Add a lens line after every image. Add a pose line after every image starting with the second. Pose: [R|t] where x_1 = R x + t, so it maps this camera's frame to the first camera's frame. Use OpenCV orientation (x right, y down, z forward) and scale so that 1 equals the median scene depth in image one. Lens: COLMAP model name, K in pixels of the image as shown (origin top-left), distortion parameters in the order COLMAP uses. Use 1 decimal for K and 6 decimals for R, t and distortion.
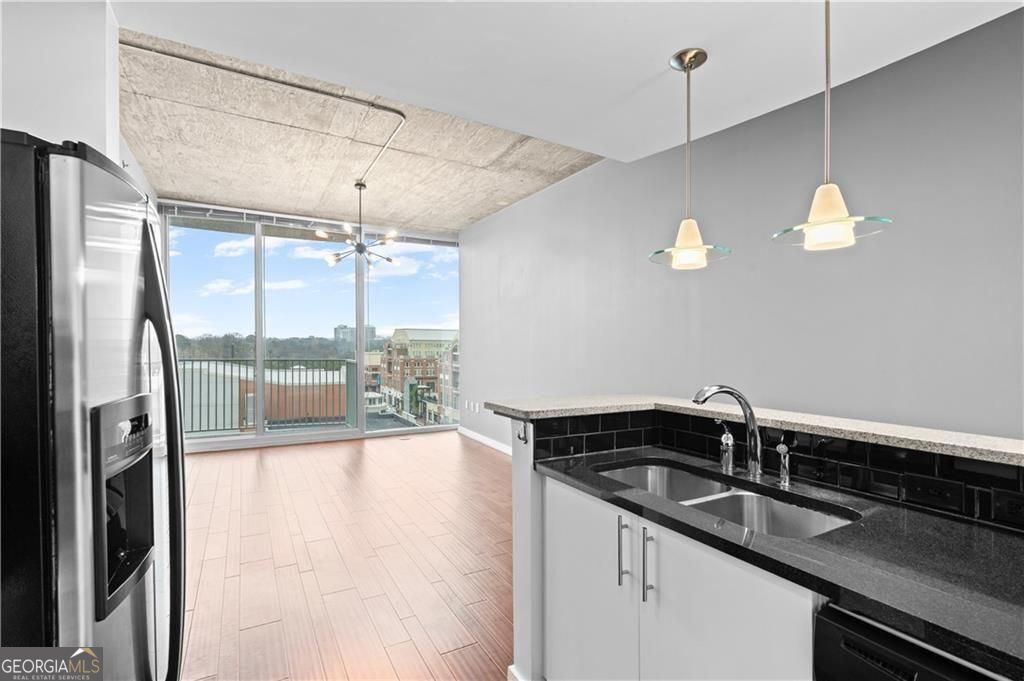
lens RADIAL K [[476.2, 0, 512.0], [0, 476.2, 356.5], [0, 0, 1]] dist [-0.001138, 0.000196]
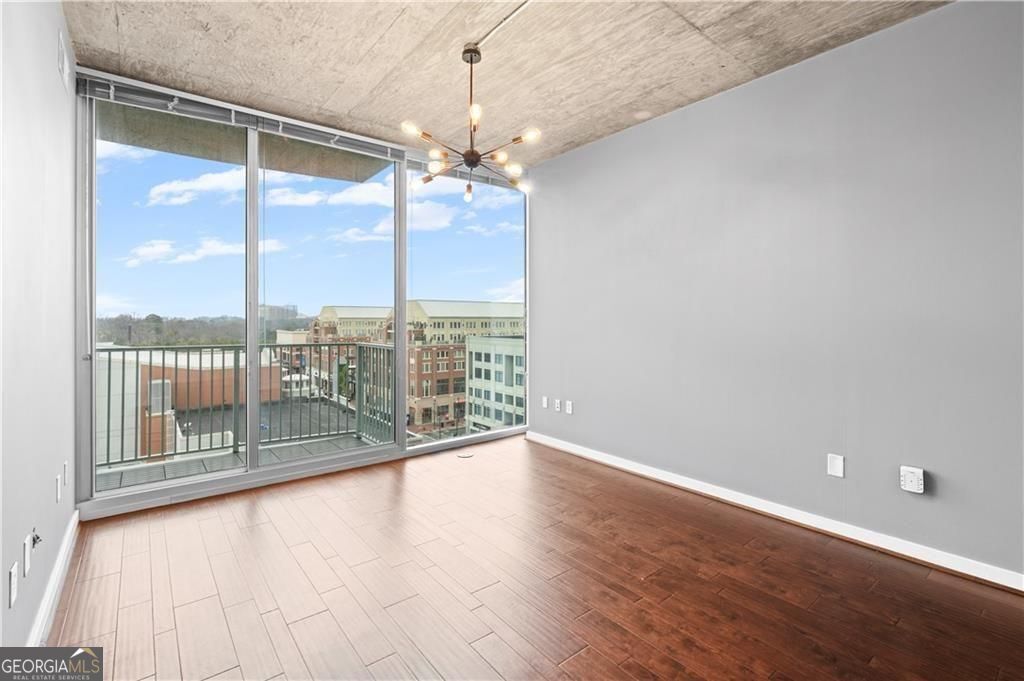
lens RADIAL K [[472.3, 0, 520.1], [0, 472.3, 321.2], [0, 0, 1]] dist [-0.002808, 0.000562]
pose [[0.986619, -0.010952, 0.162677, -0.345083], [0.015034, 0.999602, -0.023881, -0.009419], [-0.162350, 0.026008, 0.986390, 0.399238]]
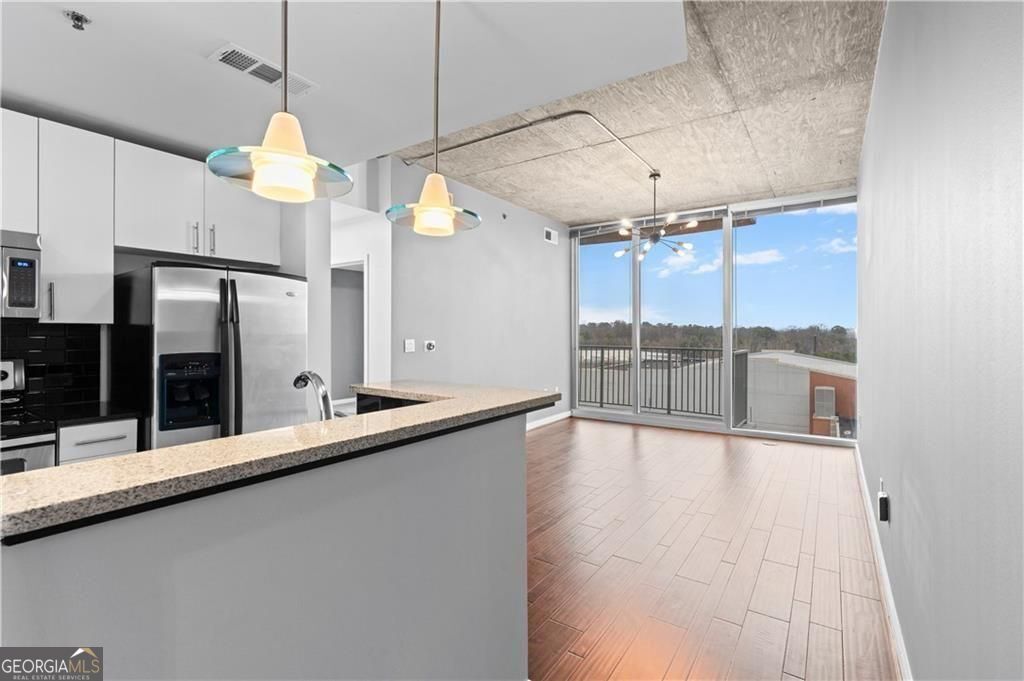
lens RADIAL K [[466.8, 0, 514.7], [0, 466.8, 331.0], [0, 0, 1]] dist [-0.001362, 0.000210]
pose [[0.442371, -0.011366, -0.896760, 0.420911], [-0.020908, 0.999517, -0.022983, 0.000113], [0.896588, 0.028916, 0.441920, 0.291884]]
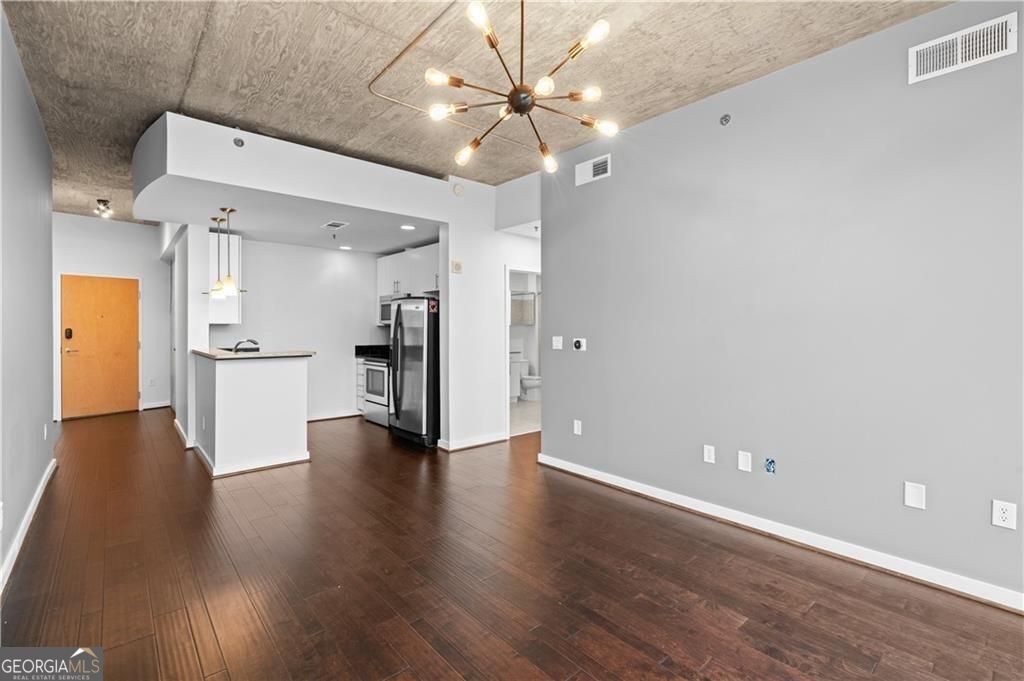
lens RADIAL K [[468.0, 0, 509.6], [0, 468.0, 331.9], [0, 0, 1]] dist [0.006991, 0.000296]
pose [[-0.981847, -0.009328, -0.189447, -0.224722], [-0.014996, 0.999481, 0.028507, -0.032700], [0.189082, 0.030831, -0.981477, 1.361758]]
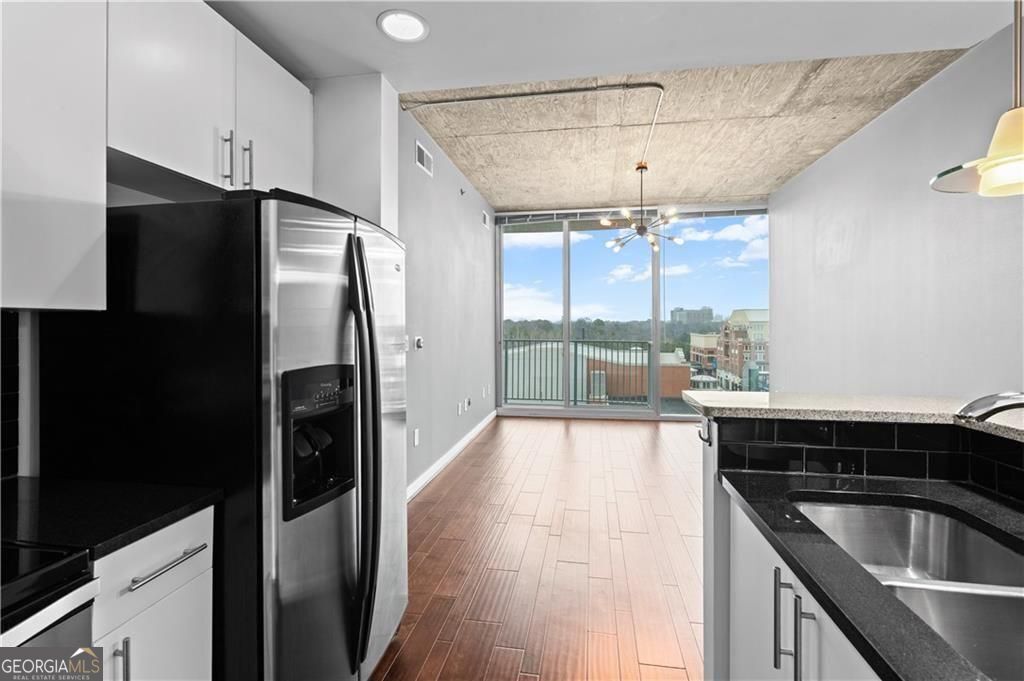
lens RADIAL K [[471.4, 0, 515.2], [0, 471.4, 336.7], [0, 0, 1]] dist [-0.001180, 0.000350]
pose [[0.779605, 0.005015, -0.626252, 0.094921], [-0.007845, 0.999968, -0.001758, -0.000057], [0.626223, 0.006284, 0.779619, 0.057034]]
